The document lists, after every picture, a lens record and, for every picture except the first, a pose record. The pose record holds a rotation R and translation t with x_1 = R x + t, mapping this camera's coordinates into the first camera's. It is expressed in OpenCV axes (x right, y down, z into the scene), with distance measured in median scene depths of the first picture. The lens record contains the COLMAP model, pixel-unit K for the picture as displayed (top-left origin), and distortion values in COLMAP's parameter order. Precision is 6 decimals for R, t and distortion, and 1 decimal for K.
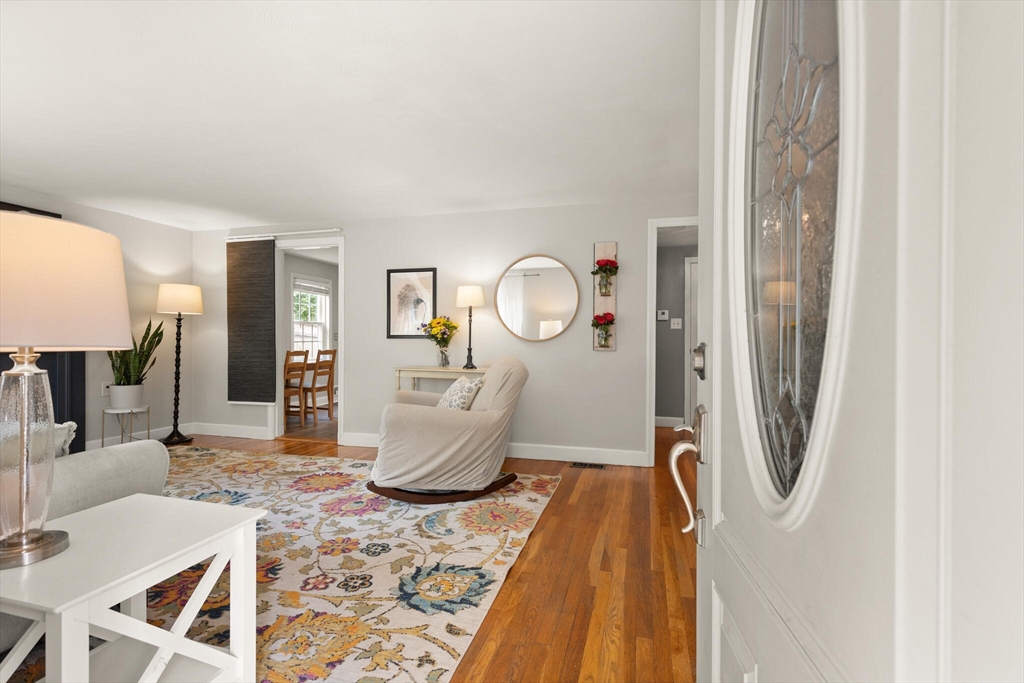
lens RADIAL K [[465.9, 0, 512.9], [0, 465.9, 342.4], [0, 0, 1]] dist [0.005806, 0.000403]
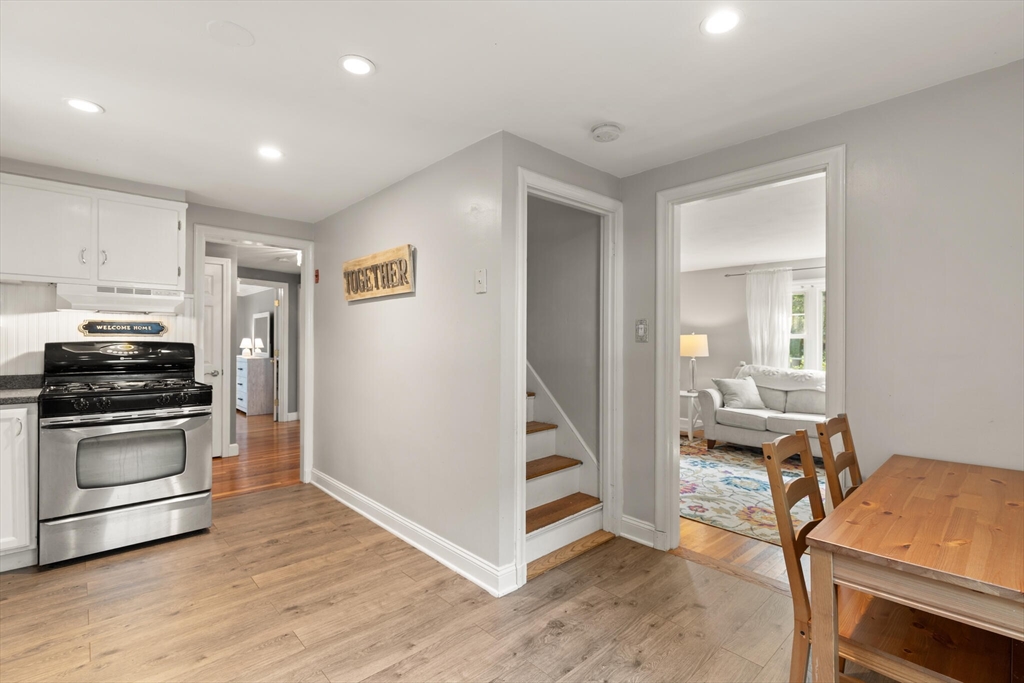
lens RADIAL K [[465.9, 0, 515.6], [0, 465.9, 342.8], [0, 0, 1]] dist [0.005806, 0.000403]
pose [[-0.850510, -0.007279, 0.525908, -0.720901], [-0.004372, 0.999968, 0.006769, -0.061894], [-0.525940, 0.003458, -0.850514, 2.289202]]
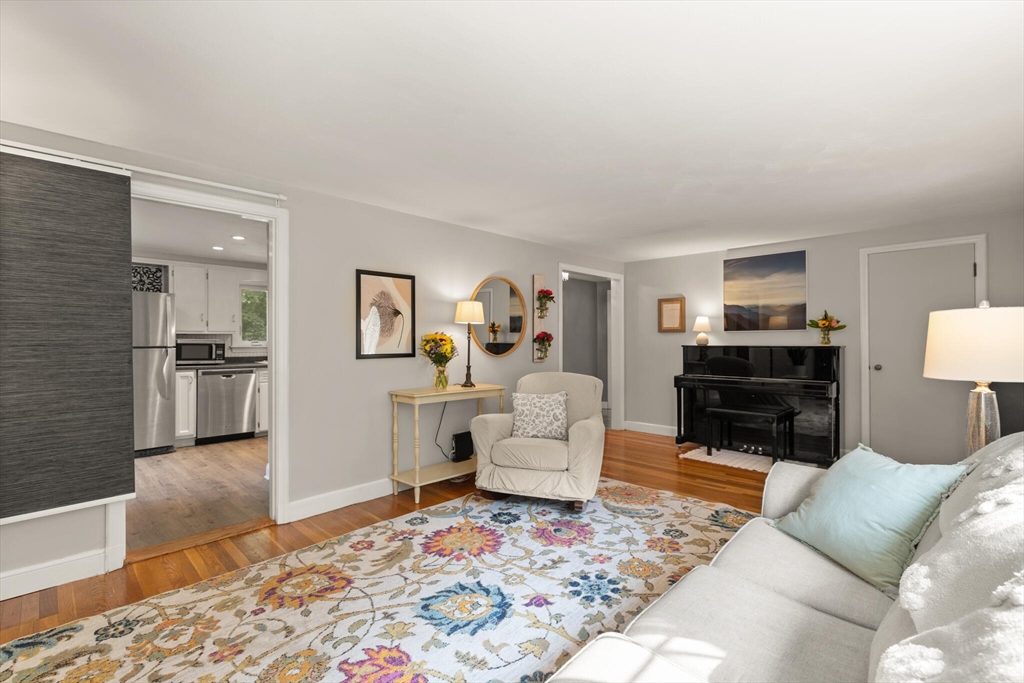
lens RADIAL K [[465.9, 0, 516.6], [0, 465.9, 339.5], [0, 0, 1]] dist [0.005806, 0.000403]
pose [[0.473245, -0.005548, 0.880913, -1.124400], [0.009437, 0.999955, 0.001228, -0.053734], [-0.880880, 0.007732, 0.473276, 0.556811]]
